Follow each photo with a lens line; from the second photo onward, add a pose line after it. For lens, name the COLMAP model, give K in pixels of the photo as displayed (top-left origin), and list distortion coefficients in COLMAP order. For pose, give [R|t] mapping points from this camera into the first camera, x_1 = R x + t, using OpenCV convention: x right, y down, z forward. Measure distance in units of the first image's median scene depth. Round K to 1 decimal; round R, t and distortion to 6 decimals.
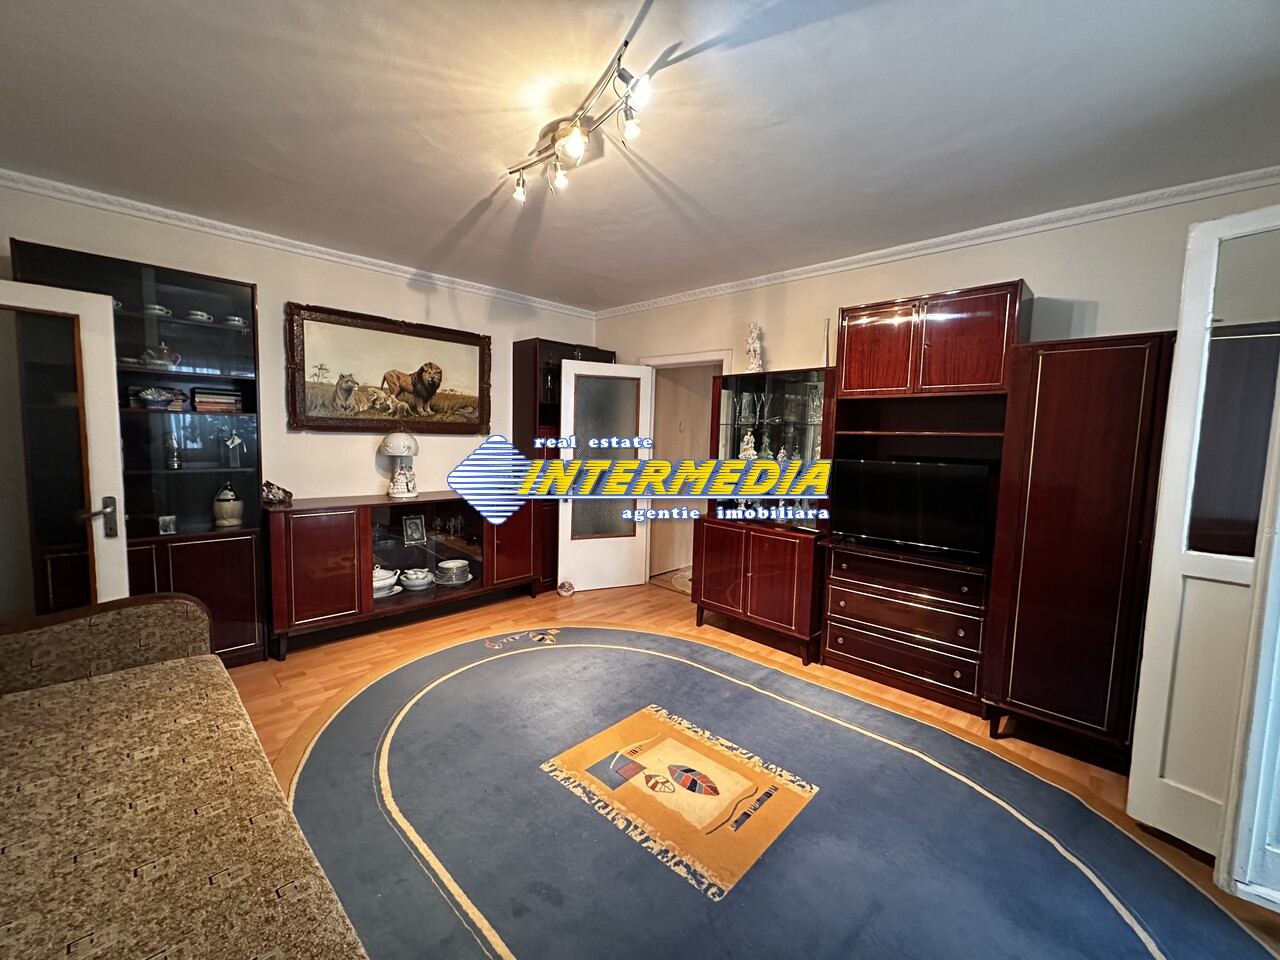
lens RADIAL K [[508.9, 0, 640.7], [0, 508.9, 479.2], [0, 0, 1]] dist [-0.001536, 0.000022]
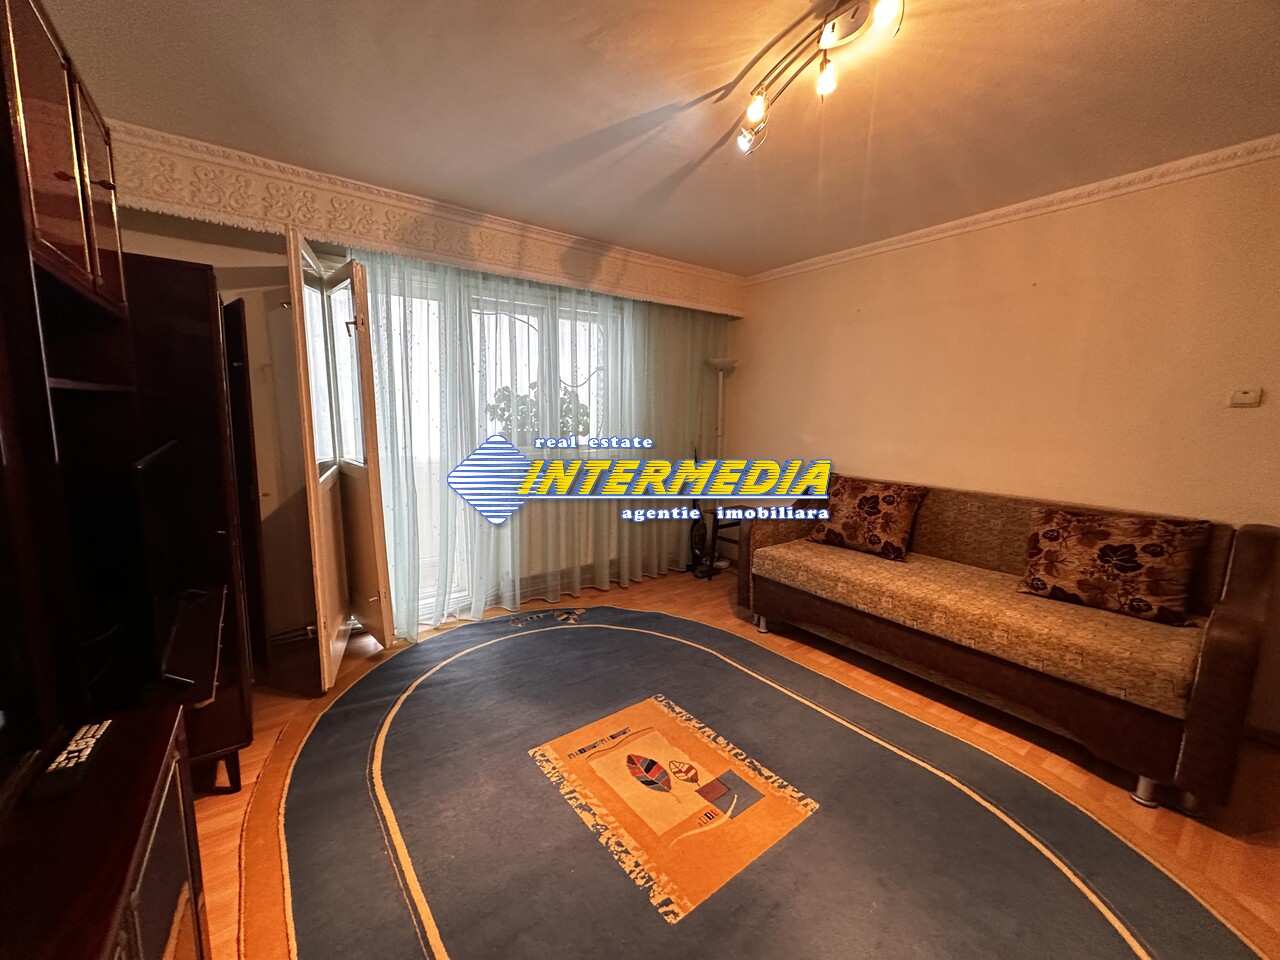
lens RADIAL K [[508.9, 0, 640.7], [0, 508.9, 479.2], [0, 0, 1]] dist [-0.001536, 0.000022]
pose [[-0.987452, -0.063970, 0.144380, 0.013043], [-0.030265, 0.973992, 0.224552, -0.165782], [-0.154989, 0.217365, -0.963707, 1.834313]]
